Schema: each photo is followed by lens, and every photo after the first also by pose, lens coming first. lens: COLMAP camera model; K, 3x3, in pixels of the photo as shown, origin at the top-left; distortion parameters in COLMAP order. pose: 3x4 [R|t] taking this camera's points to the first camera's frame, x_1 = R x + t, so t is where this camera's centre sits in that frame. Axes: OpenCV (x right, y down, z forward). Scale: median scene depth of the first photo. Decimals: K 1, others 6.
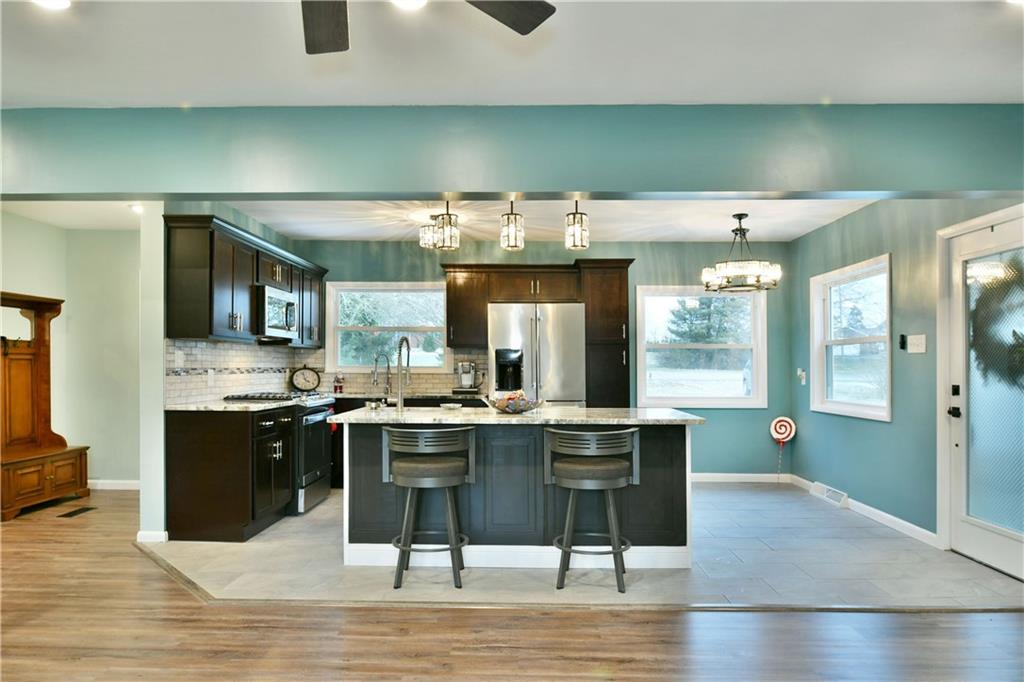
lens RADIAL K [[669.1, 0, 521.6], [0, 669.1, 362.0], [0, 0, 1]] dist [-0.018666, -0.004861]
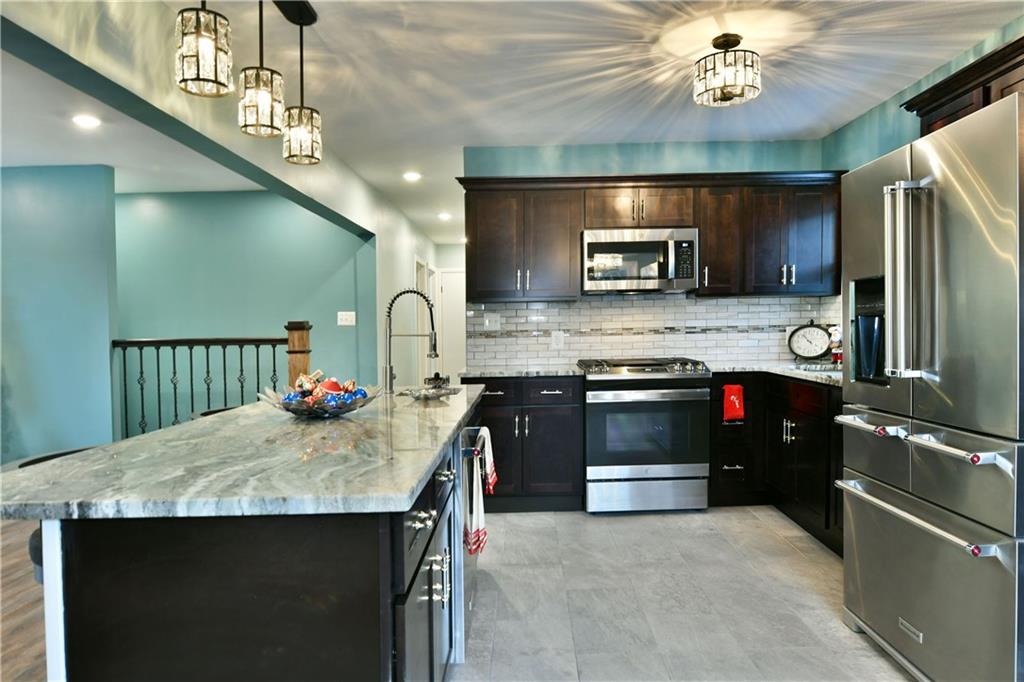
lens RADIAL K [[645.7, 0, 535.8], [0, 645.7, 343.7], [0, 0, 1]] dist [-0.008992, -0.003120]
pose [[0.025463, 0.022135, -0.999431, 0.376088], [0.027091, 0.999372, 0.022824, 0.006079], [0.999309, -0.027657, 0.024847, 0.817356]]
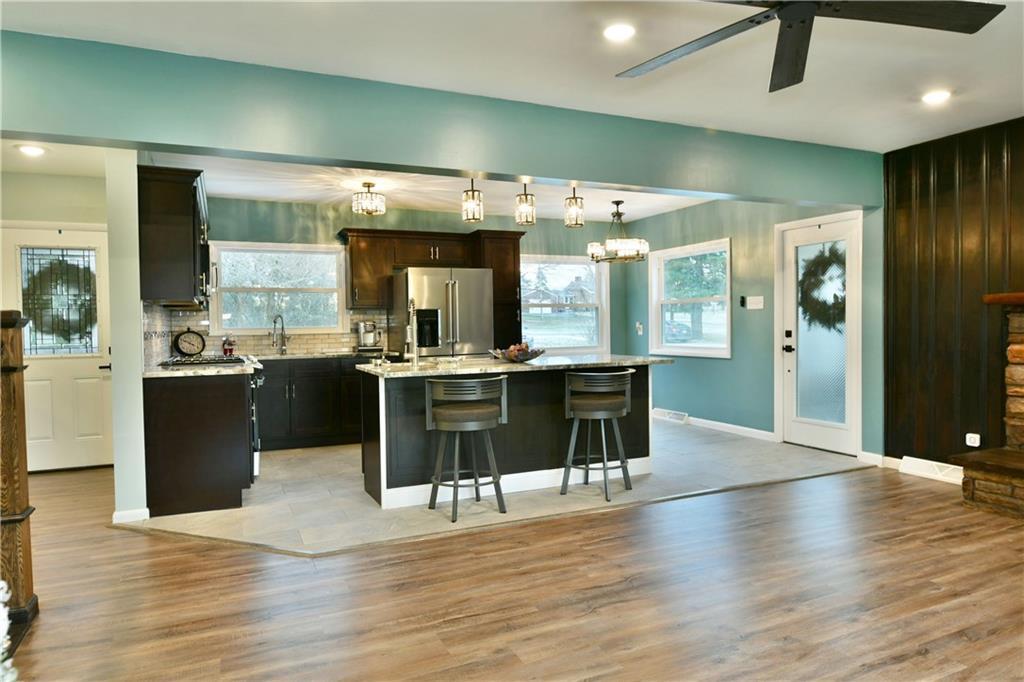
lens RADIAL K [[634.0, 0, 512.0], [0, 634.0, 341.0], [0, 0, 1]] dist [-0.000832, 0.000141]
pose [[0.903903, -0.030302, 0.426662, -0.343071], [0.017088, 0.999249, 0.034767, -0.000647], [-0.427396, -0.024135, 0.903743, -0.009190]]
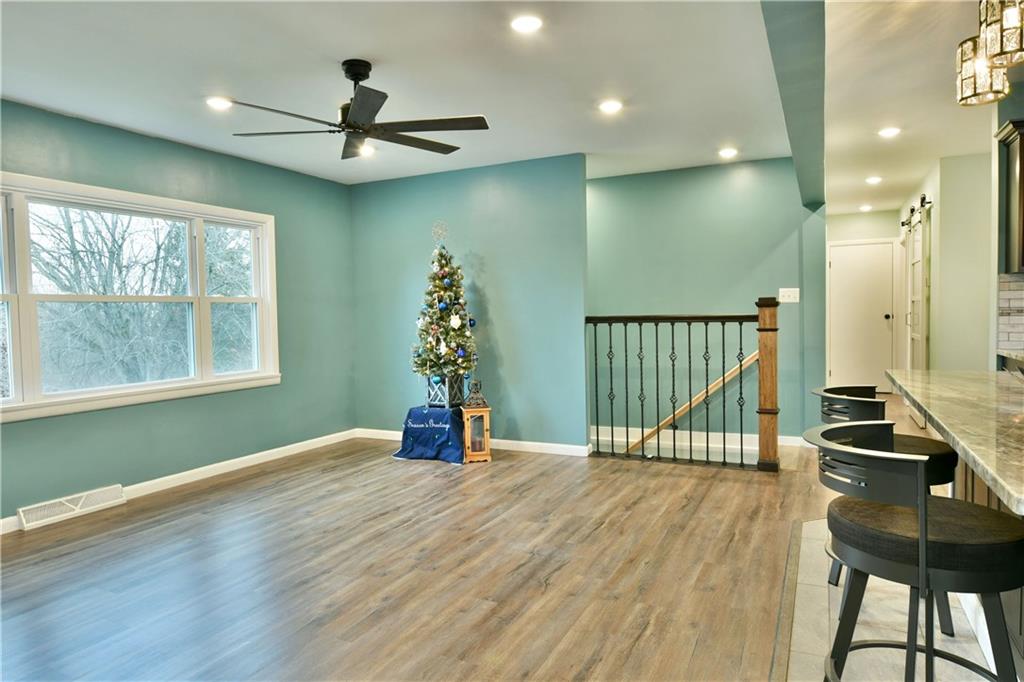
lens RADIAL K [[638.5, 0, 511.8], [0, 638.5, 343.2], [0, 0, 1]] dist [-0.019036, -0.000300]
pose [[-0.425504, 0.045216, -0.903826, 0.376615], [0.024870, 0.998958, 0.038267, 0.006219], [0.904615, -0.006195, -0.426185, 0.576657]]
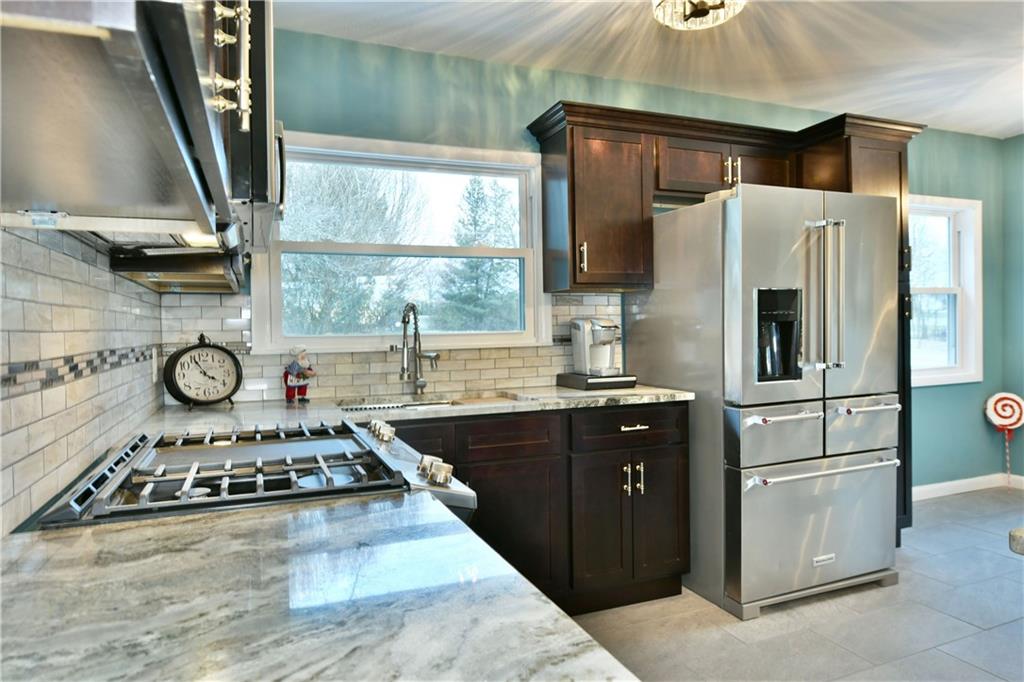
lens RADIAL K [[634.0, 0, 512.0], [0, 634.0, 341.0], [0, 0, 1]] dist [-0.000832, 0.000141]
pose [[0.924907, -0.029972, 0.379010, -0.347605], [0.021140, 0.999400, 0.027445, 0.001050], [-0.379605, -0.017372, 0.924985, 0.698265]]
